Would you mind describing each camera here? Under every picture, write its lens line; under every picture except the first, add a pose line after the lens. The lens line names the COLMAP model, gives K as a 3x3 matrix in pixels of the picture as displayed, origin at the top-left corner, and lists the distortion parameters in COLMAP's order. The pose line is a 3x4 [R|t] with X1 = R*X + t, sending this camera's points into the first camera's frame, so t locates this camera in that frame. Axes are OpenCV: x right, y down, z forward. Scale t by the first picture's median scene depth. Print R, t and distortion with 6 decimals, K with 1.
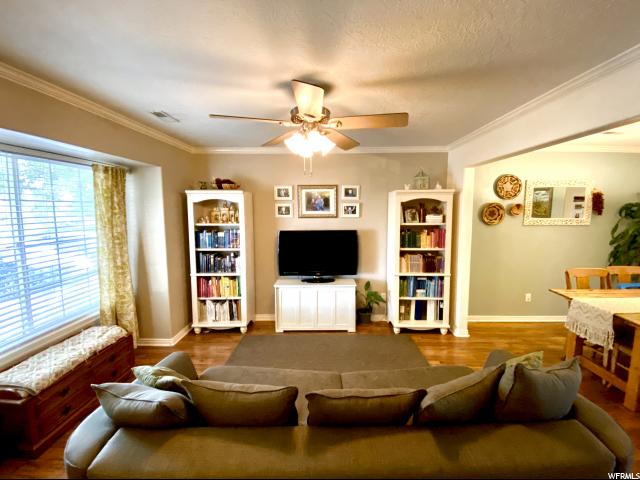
lens RADIAL K [[253.4, 0, 322.1], [0, 253.4, 231.8], [0, 0, 1]] dist [0.001393, -0.015324]
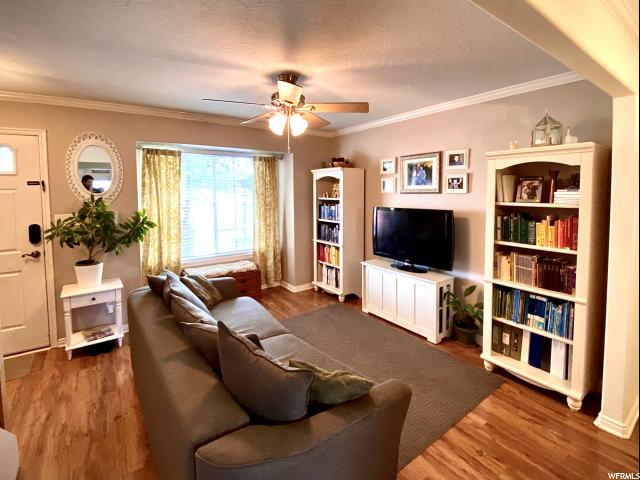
lens RADIAL K [[304.2, 0, 319.3], [0, 304.2, 210.5], [0, 0, 1]] dist [0.000465, -0.011265]
pose [[0.592177, 0.053313, -0.804042, 0.632823], [-0.059820, 0.997964, 0.022114, -0.002924], [0.803584, 0.035002, 0.594161, 0.161774]]
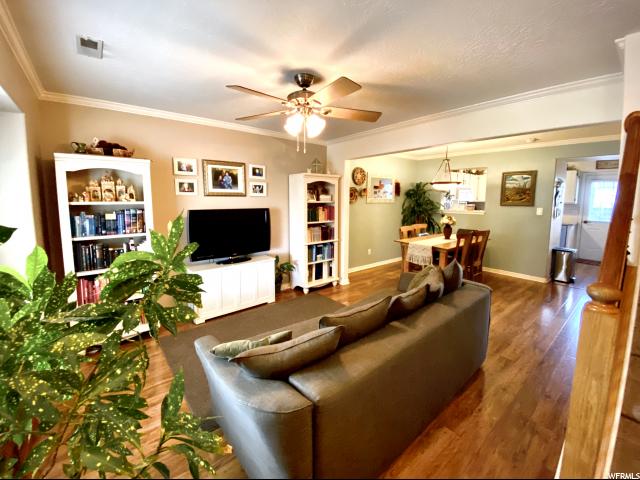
lens RADIAL K [[260.8, 0, 317.2], [0, 260.8, 227.2], [0, 0, 1]] dist [0.000742, -0.023158]
pose [[0.761808, -0.063180, 0.644714, -0.427935], [0.045728, 0.997995, 0.043767, 0.036181], [-0.646187, -0.003861, 0.763170, 0.029143]]
